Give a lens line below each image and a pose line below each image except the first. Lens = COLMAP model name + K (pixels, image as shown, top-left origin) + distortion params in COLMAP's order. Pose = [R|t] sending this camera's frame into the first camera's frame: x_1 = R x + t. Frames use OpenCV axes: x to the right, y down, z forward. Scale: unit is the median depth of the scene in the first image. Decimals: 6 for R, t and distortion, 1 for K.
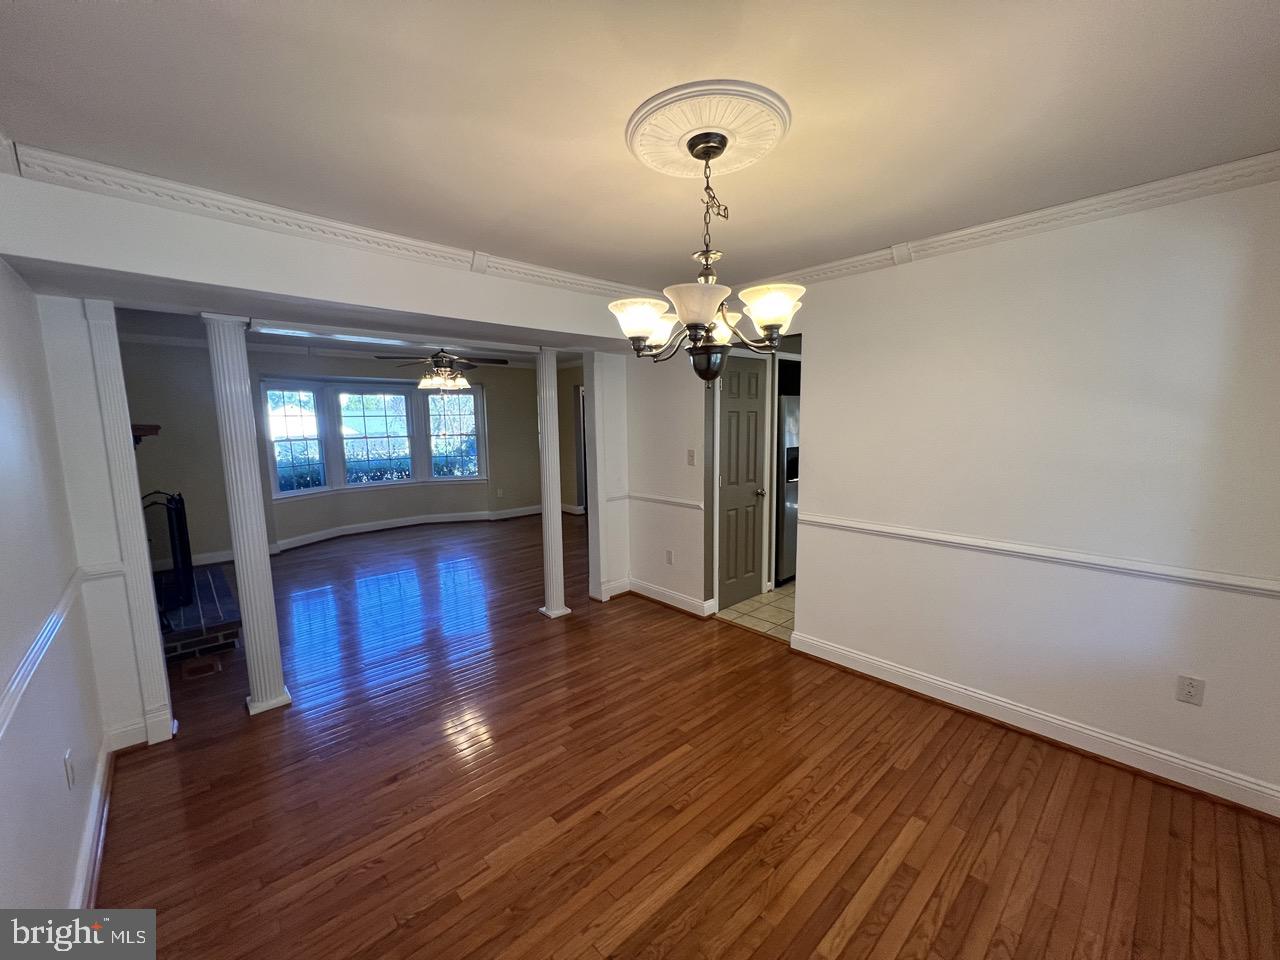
lens RADIAL K [[512.9, 0, 633.6], [0, 512.9, 486.7], [0, 0, 1]] dist [0.002286, 0.000186]
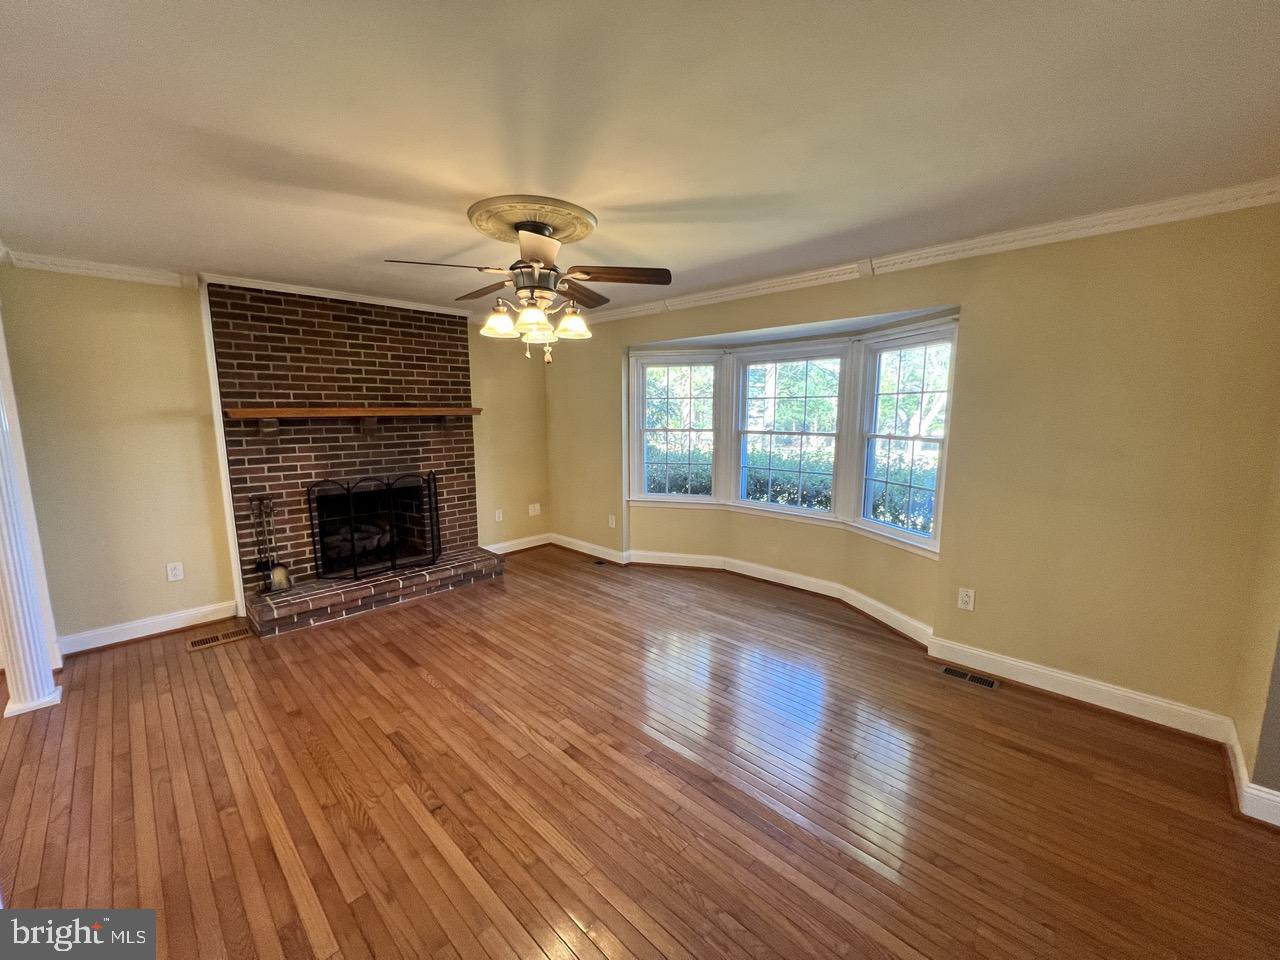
lens RADIAL K [[512.9, 0, 636.8], [0, 512.9, 482.8], [0, 0, 1]] dist [0.002286, 0.000186]
pose [[0.052759, 0.152475, -0.986898, 0.101751], [-0.129704, 0.980949, 0.144622, -0.107819], [0.990148, 0.120374, 0.071530, 0.816585]]
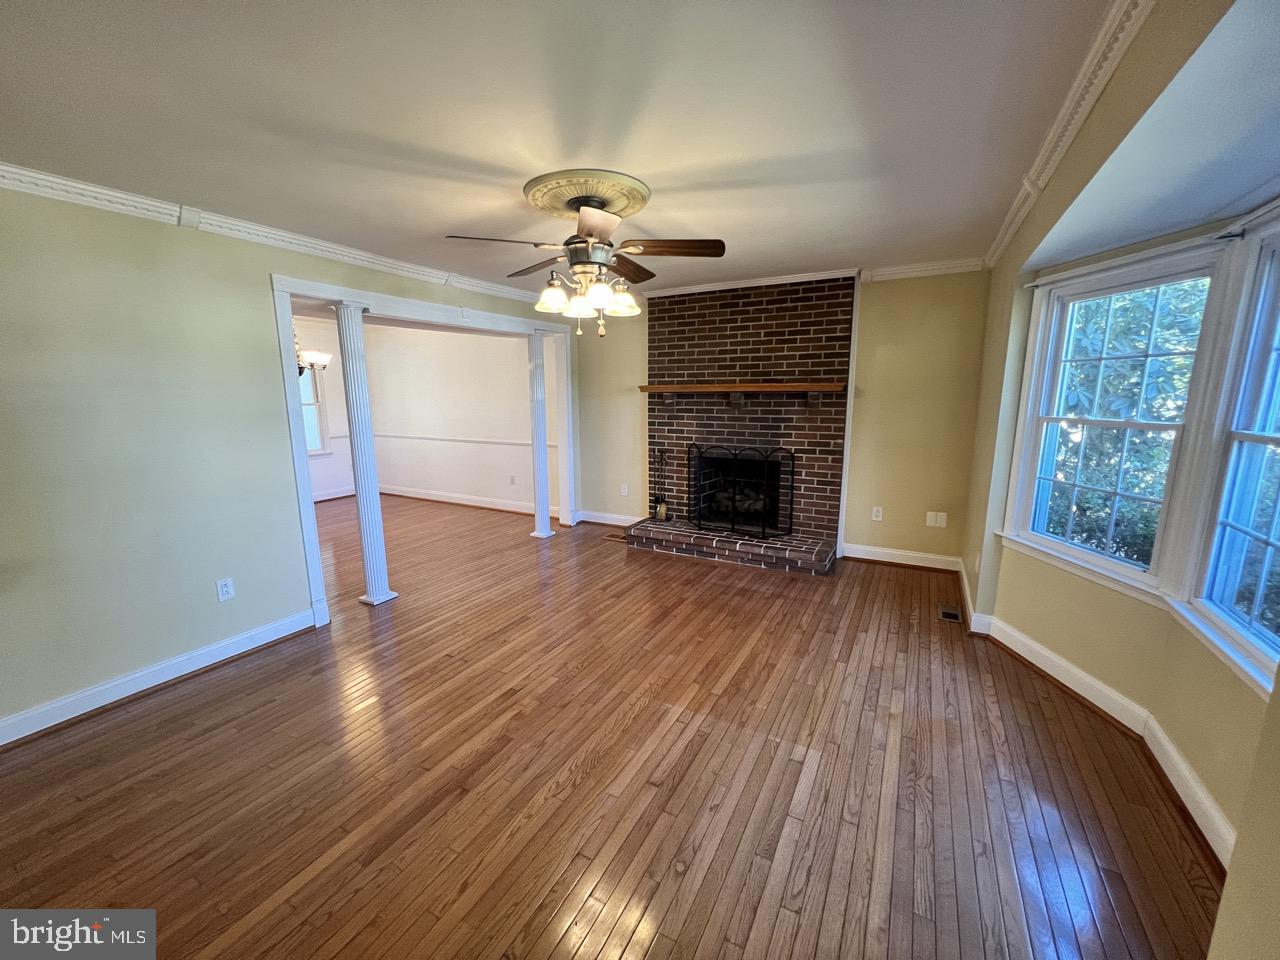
lens RADIAL K [[512.9, 0, 638.6], [0, 512.9, 482.4], [0, 0, 1]] dist [0.002286, 0.000186]
pose [[-0.946345, 0.074088, -0.314550, -0.185493], [-0.026197, 0.952573, 0.303180, -0.143721], [0.322094, 0.295154, -0.899522, 1.140194]]
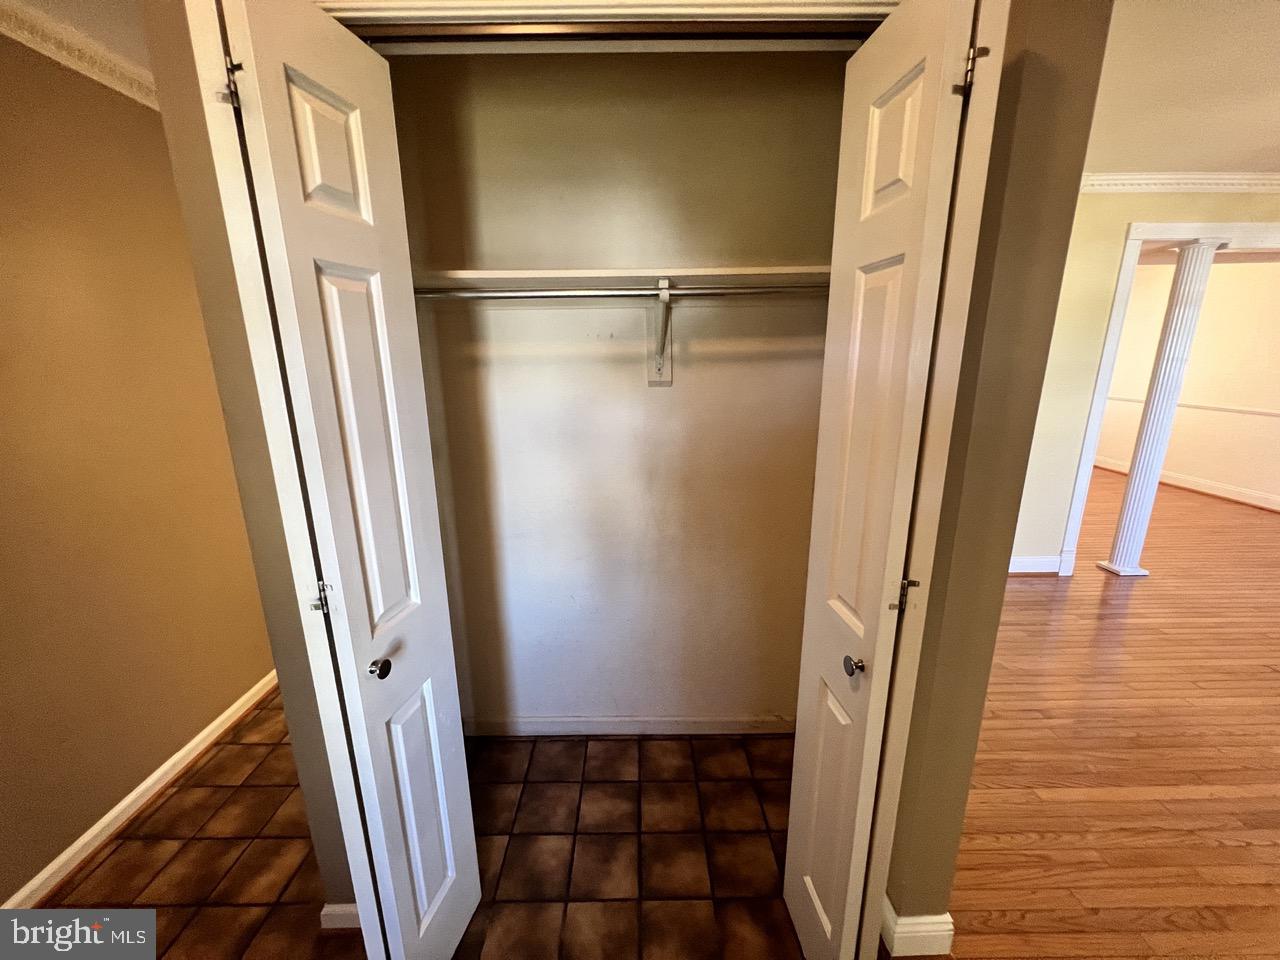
lens RADIAL K [[512.9, 0, 640.8], [0, 512.9, 483.6], [0, 0, 1]] dist [0.002286, 0.000186]
pose [[-0.742983, -0.146906, 0.652990, -0.056438], [0.107345, 0.936832, 0.332901, -0.154234], [-0.660647, 0.317435, -0.680280, 1.228693]]
